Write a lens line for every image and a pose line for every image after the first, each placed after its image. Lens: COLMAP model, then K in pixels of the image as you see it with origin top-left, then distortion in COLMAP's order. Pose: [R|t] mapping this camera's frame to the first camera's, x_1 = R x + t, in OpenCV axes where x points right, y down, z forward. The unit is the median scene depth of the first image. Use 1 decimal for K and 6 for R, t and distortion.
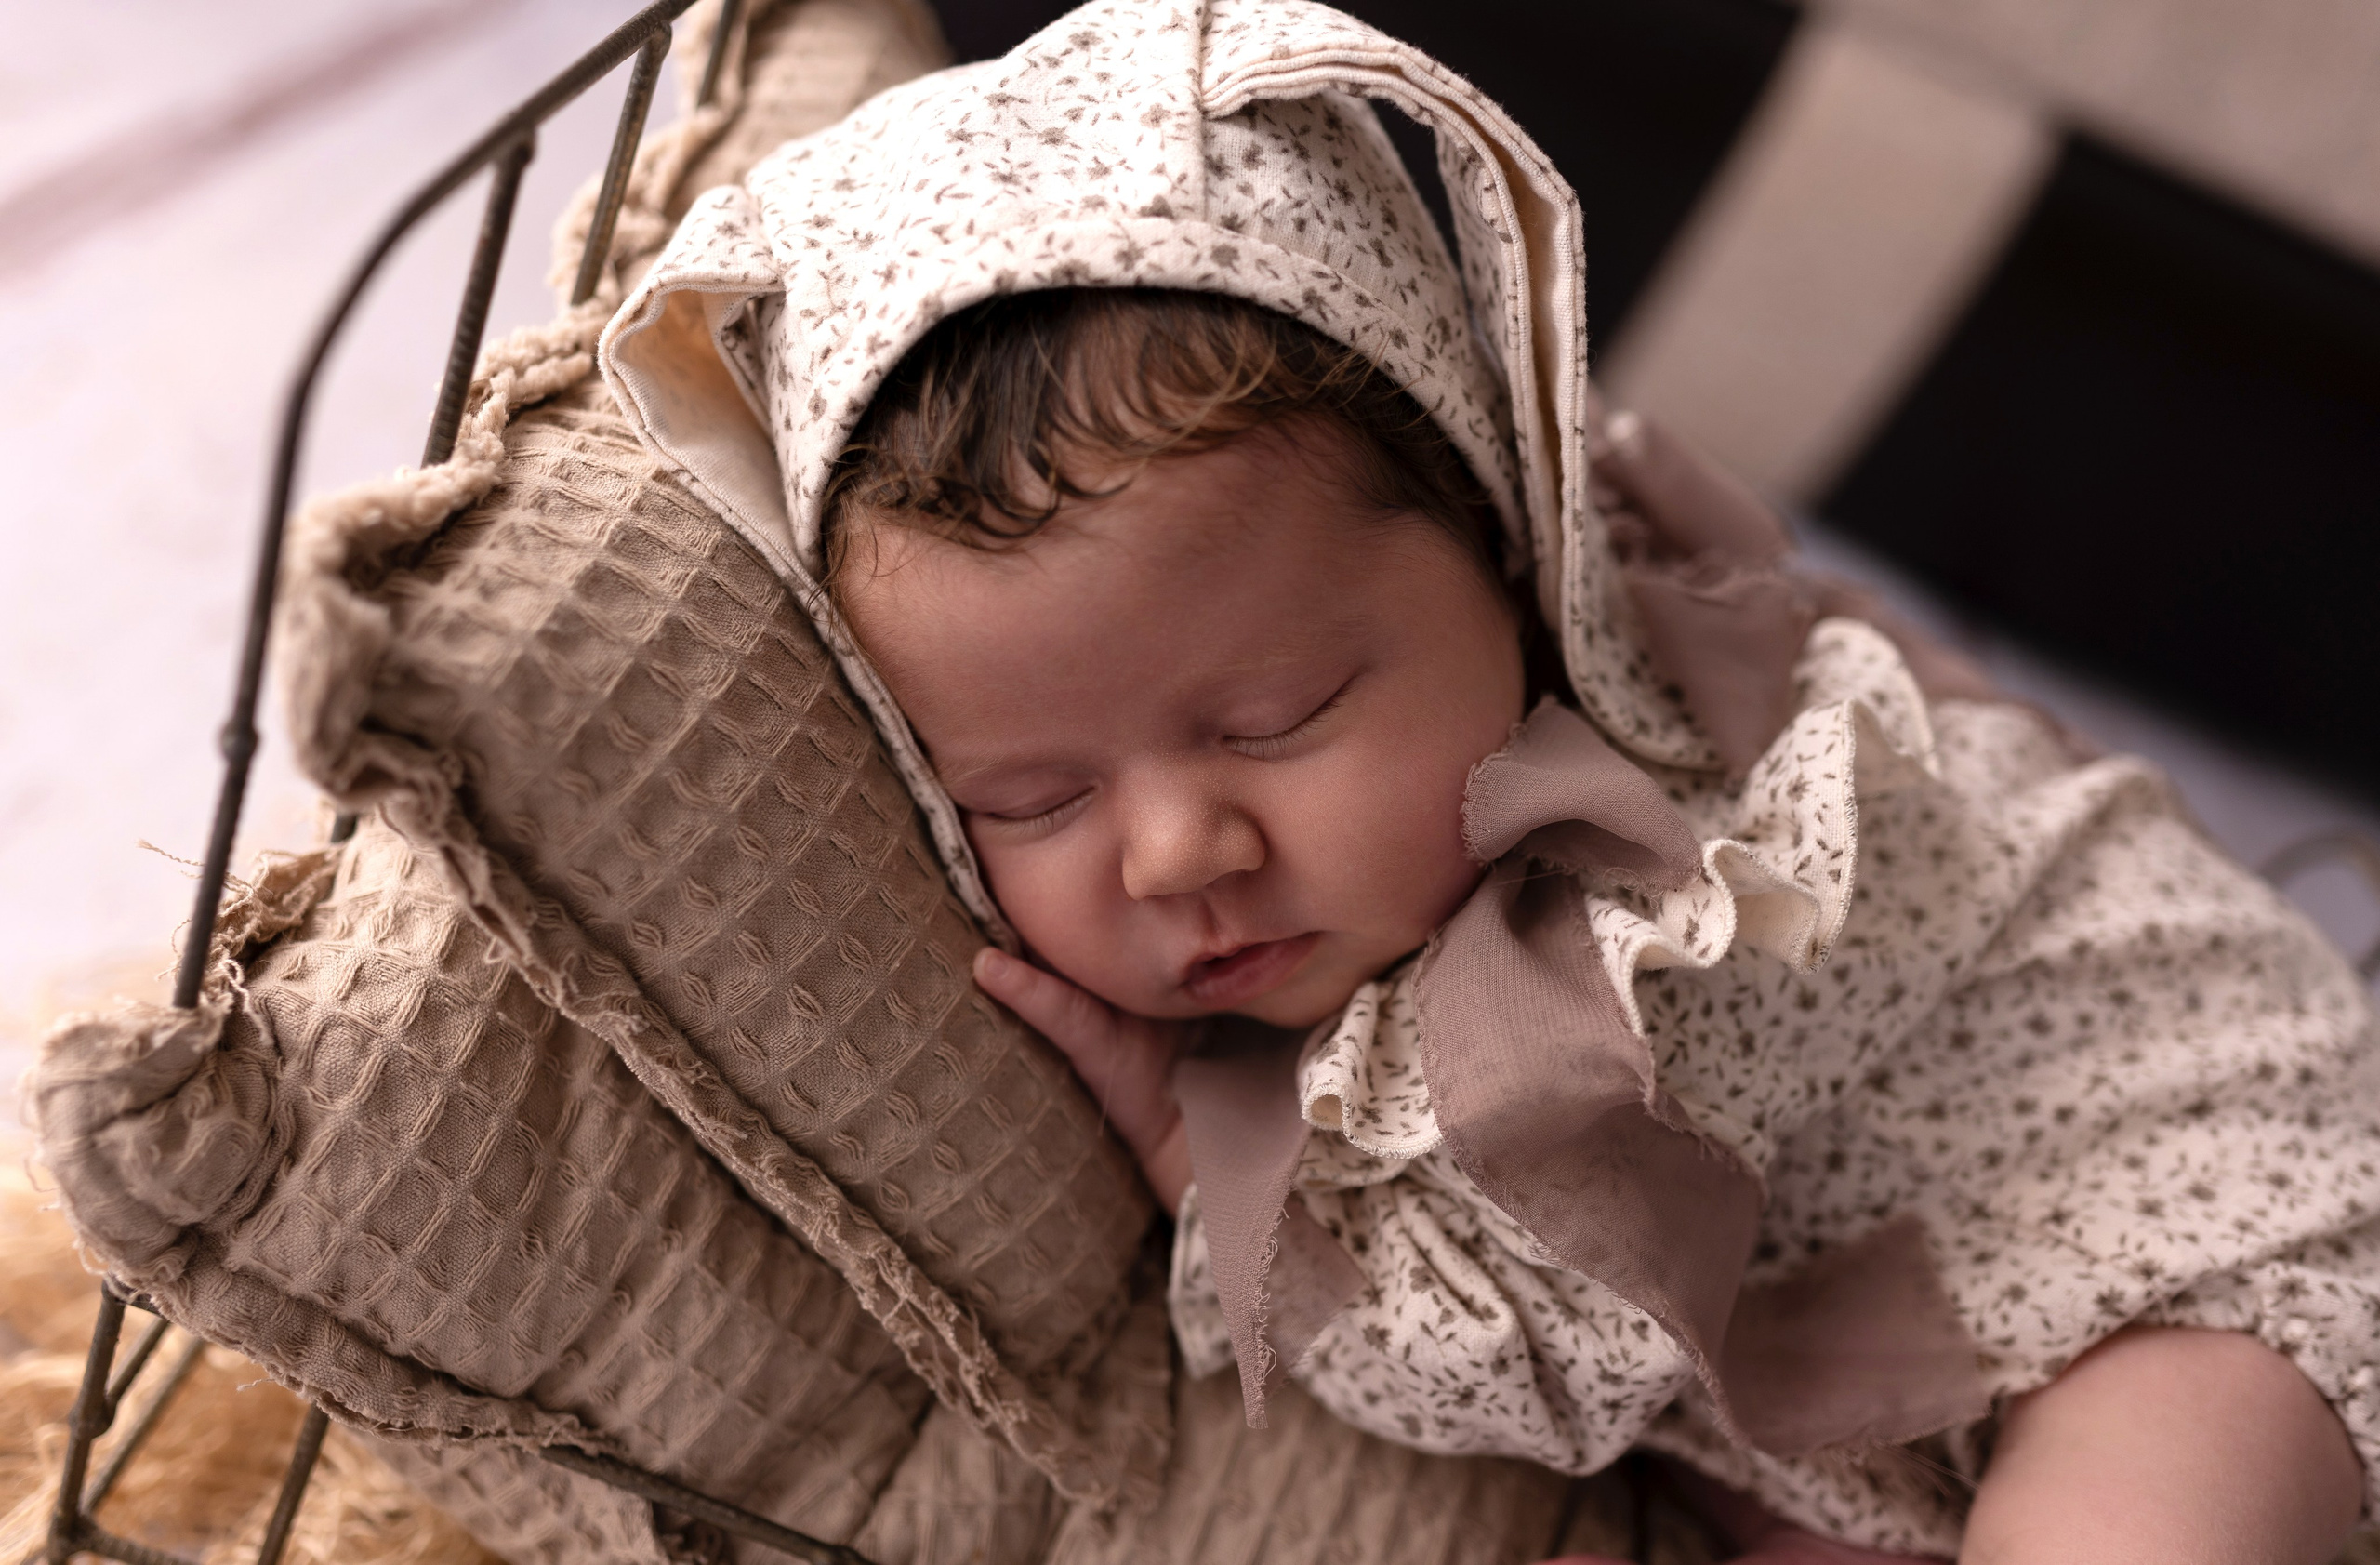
lens RADIAL K [[2340.3, 0, 1112.3], [0, 2340.3, 859.1], [0, 0, 1]] dist [0.080646, -0.010963]
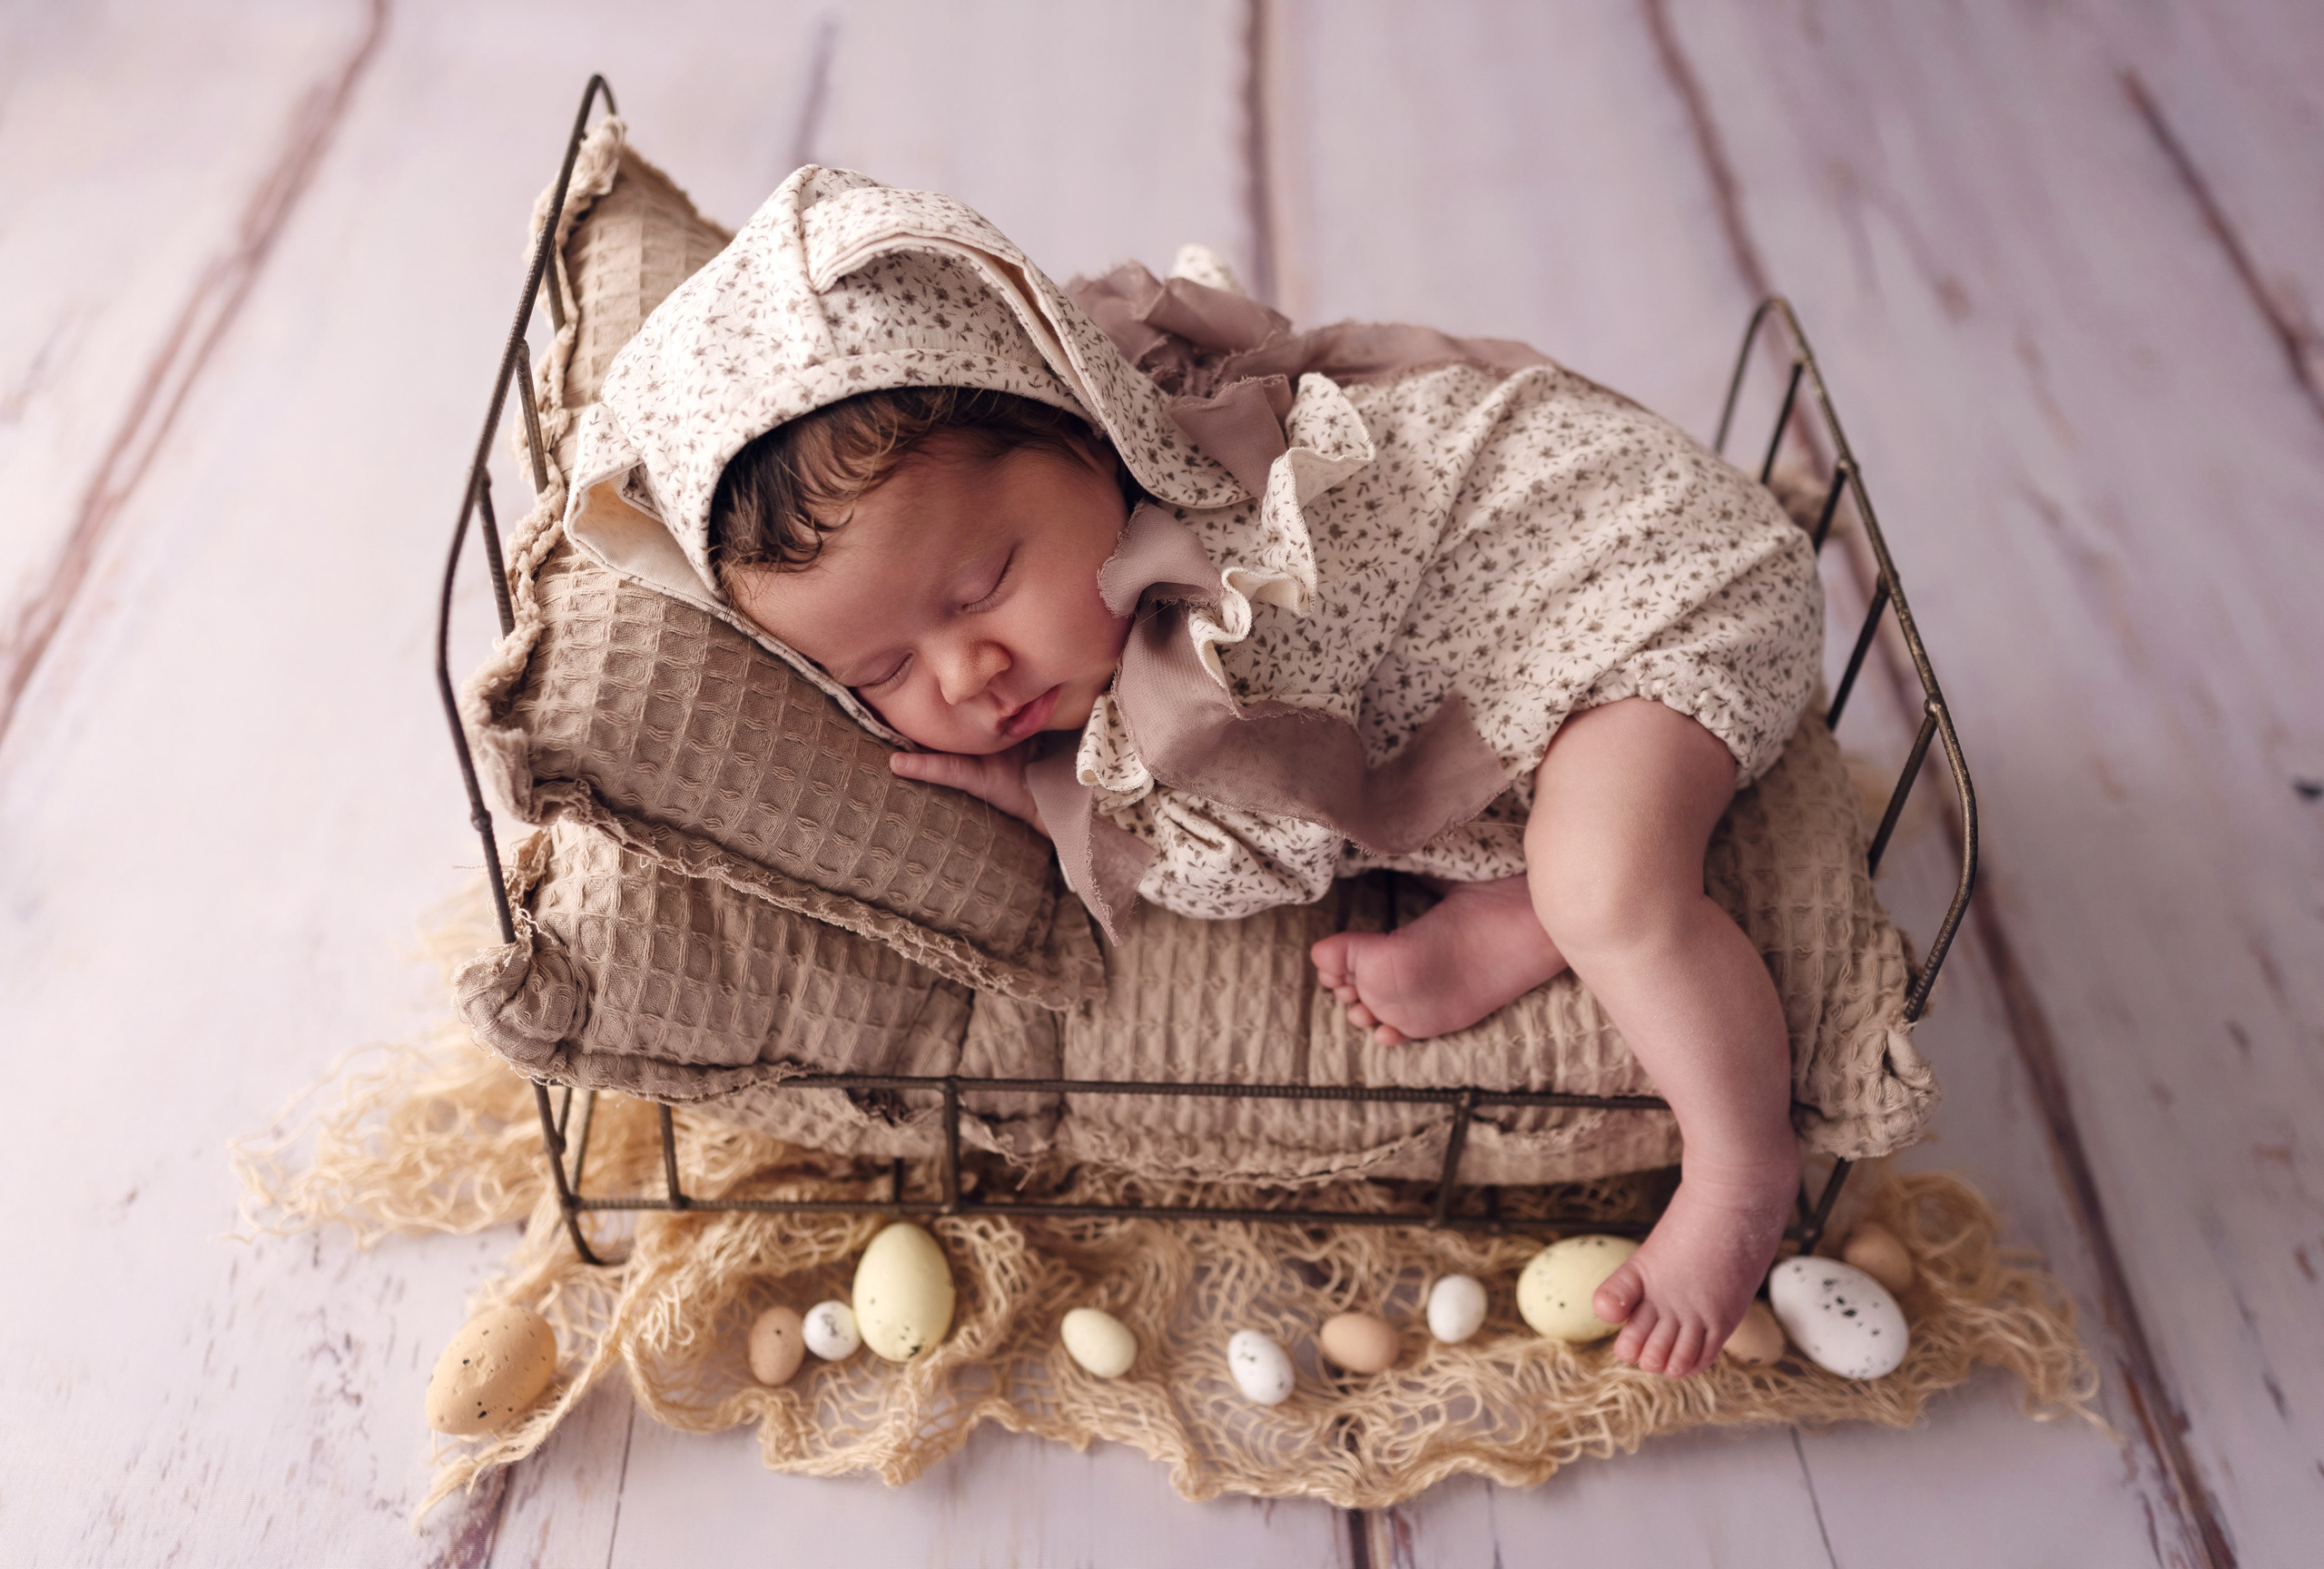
lens RADIAL K [[2416.4, 0, 1162.0], [0, 2416.4, 784.5], [0, 0, 1]] dist [0.109668, -0.577778]
pose [[0.930579, -0.348347, -0.112597, 0.343694], [0.363332, 0.916492, 0.167429, -0.179214], [0.044871, -0.196716, 0.979433, -0.826820]]
